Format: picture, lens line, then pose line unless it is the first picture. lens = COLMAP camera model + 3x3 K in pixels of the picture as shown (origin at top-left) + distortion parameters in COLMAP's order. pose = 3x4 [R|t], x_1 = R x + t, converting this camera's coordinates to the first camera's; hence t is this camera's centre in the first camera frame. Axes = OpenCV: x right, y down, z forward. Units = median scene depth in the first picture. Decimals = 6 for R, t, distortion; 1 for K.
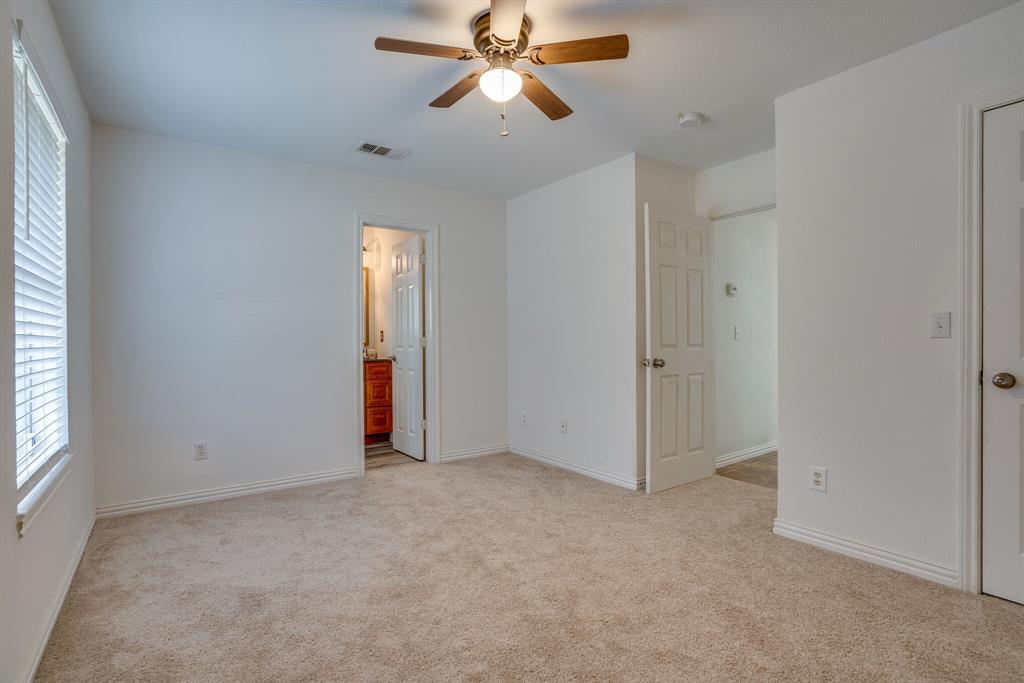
lens RADIAL K [[478.8, 0, 513.6], [0, 478.8, 342.4], [0, 0, 1]] dist [-0.056096, 0.022104]
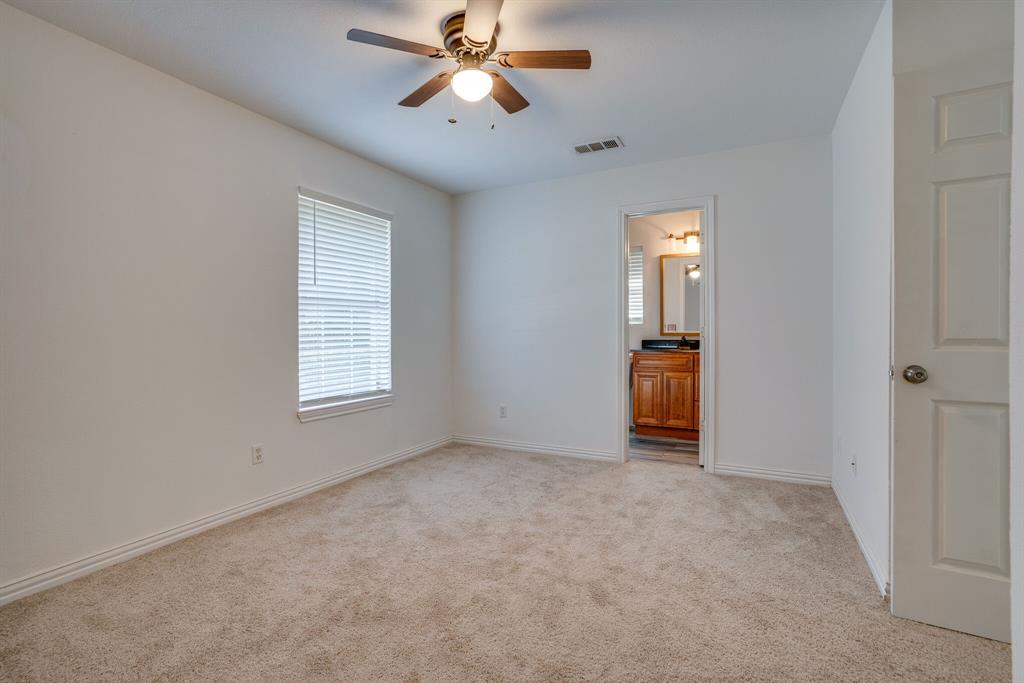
lens RADIAL K [[478.8, 0, 513.6], [0, 478.8, 342.4], [0, 0, 1]] dist [-0.056096, 0.022104]
pose [[0.441448, 0.020341, -0.897056, 0.663223], [-0.002066, 0.999763, 0.021653, -0.002433], [0.897285, -0.007705, 0.441385, 0.444720]]
